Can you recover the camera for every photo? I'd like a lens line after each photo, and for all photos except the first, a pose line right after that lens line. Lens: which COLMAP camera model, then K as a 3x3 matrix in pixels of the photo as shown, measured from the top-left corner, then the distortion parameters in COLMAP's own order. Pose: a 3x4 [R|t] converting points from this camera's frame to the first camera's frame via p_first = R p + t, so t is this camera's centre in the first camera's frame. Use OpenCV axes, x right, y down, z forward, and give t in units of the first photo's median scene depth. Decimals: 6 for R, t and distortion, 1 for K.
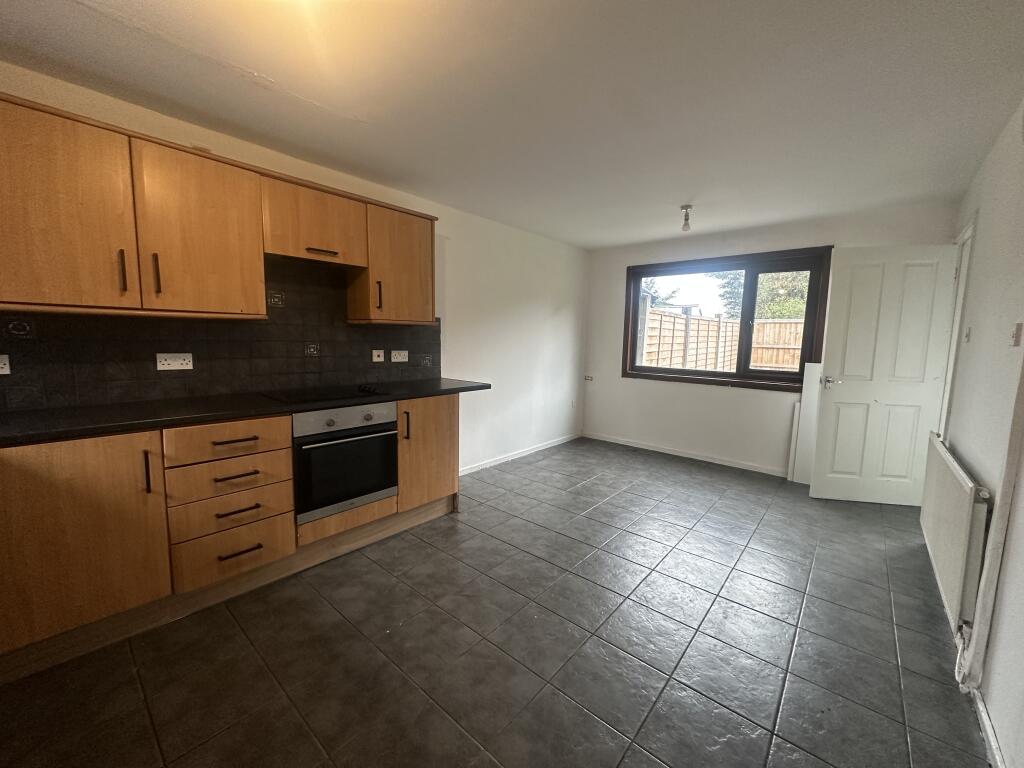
lens RADIAL K [[409.3, 0, 507.5], [0, 409.3, 383.0], [0, 0, 1]] dist [-0.000584, -0.000119]
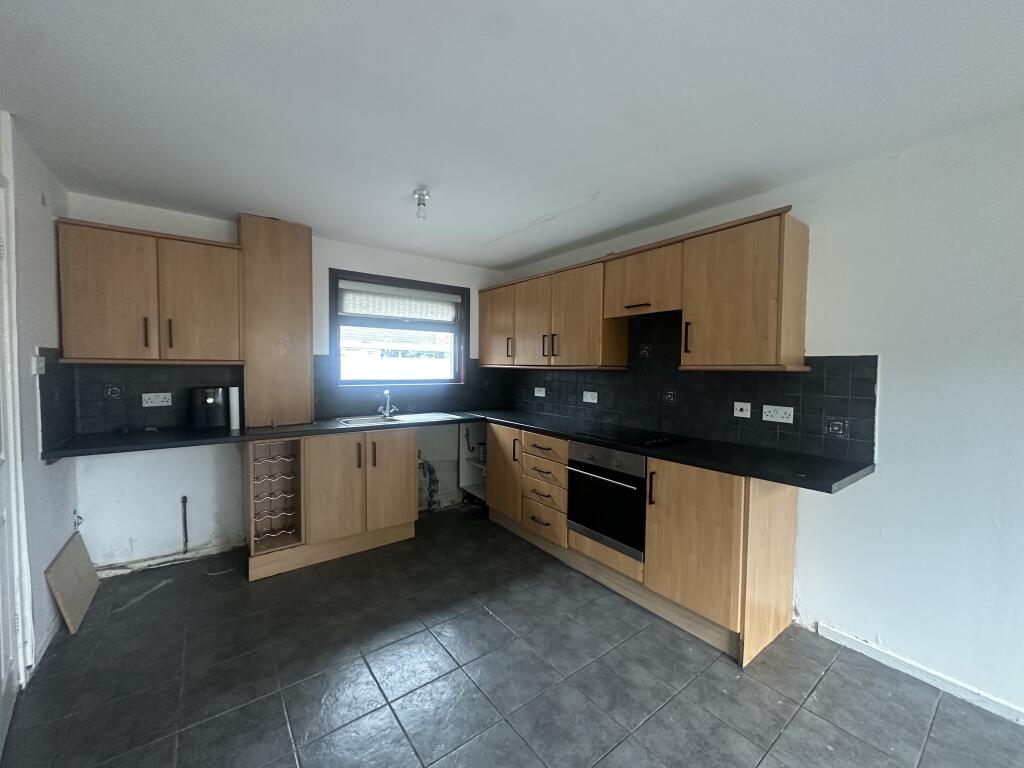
lens RADIAL K [[409.3, 0, 510.4], [0, 409.3, 380.8], [0, 0, 1]] dist [-0.000584, -0.000119]
pose [[-0.206693, 0.014017, -0.978305, 0.650710], [-0.125537, 0.991253, 0.040725, -0.116235], [0.970319, 0.131231, -0.203126, 0.860435]]
